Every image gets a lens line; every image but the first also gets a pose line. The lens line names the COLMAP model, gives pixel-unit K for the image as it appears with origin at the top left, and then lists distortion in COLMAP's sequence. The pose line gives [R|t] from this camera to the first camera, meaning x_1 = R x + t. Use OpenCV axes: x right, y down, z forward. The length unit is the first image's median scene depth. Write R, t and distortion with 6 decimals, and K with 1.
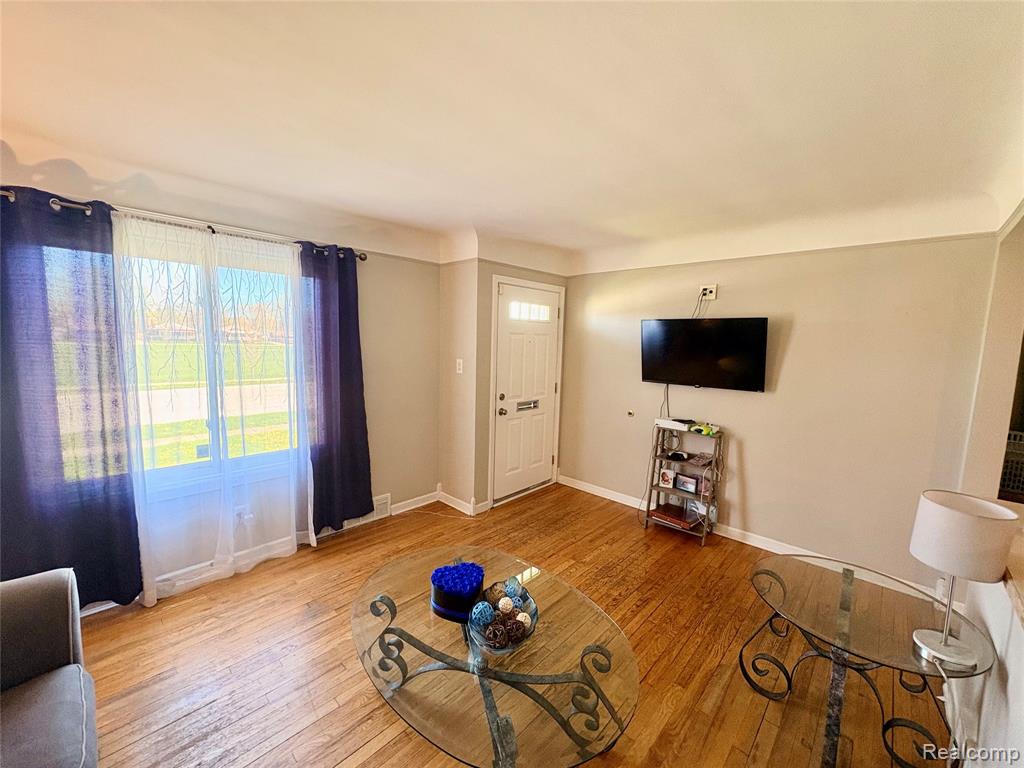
lens RADIAL K [[406.5, 0, 514.7], [0, 406.5, 383.1], [0, 0, 1]] dist [-0.001788, 0.000458]
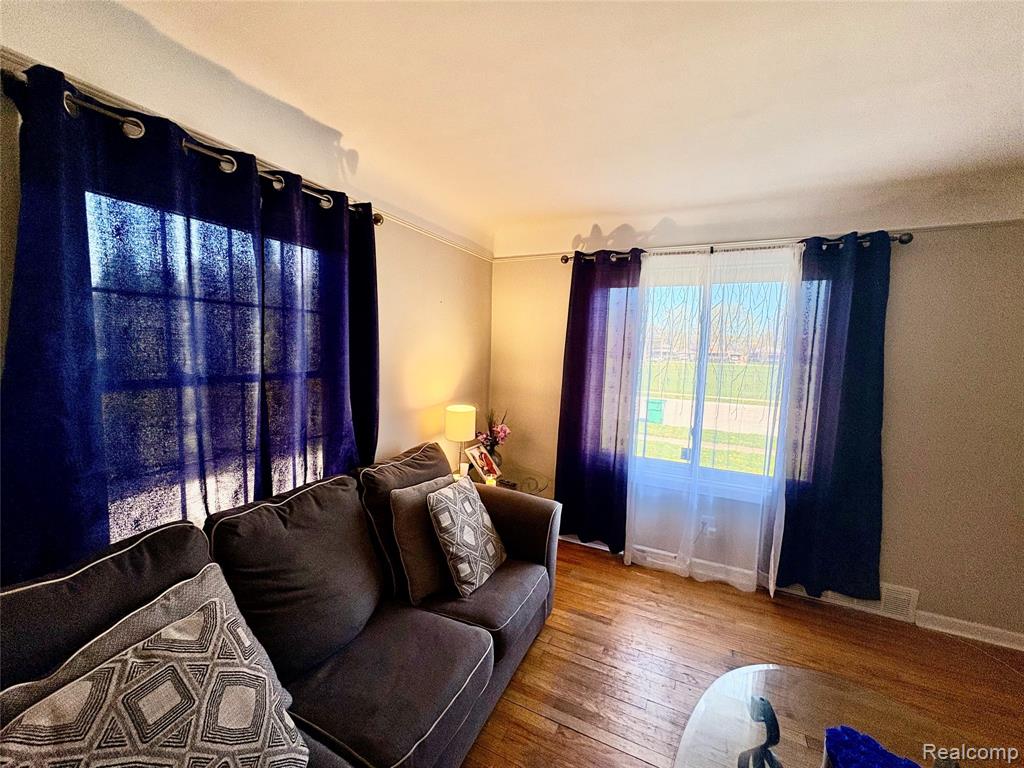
lens RADIAL K [[406.5, 0, 514.9], [0, 406.5, 383.9], [0, 0, 1]] dist [-0.001788, 0.000458]
pose [[0.307686, 0.071790, -0.948776, 0.114175], [-0.125002, 0.991557, 0.034489, -0.000651], [0.943241, 0.107987, 0.314062, 0.183107]]
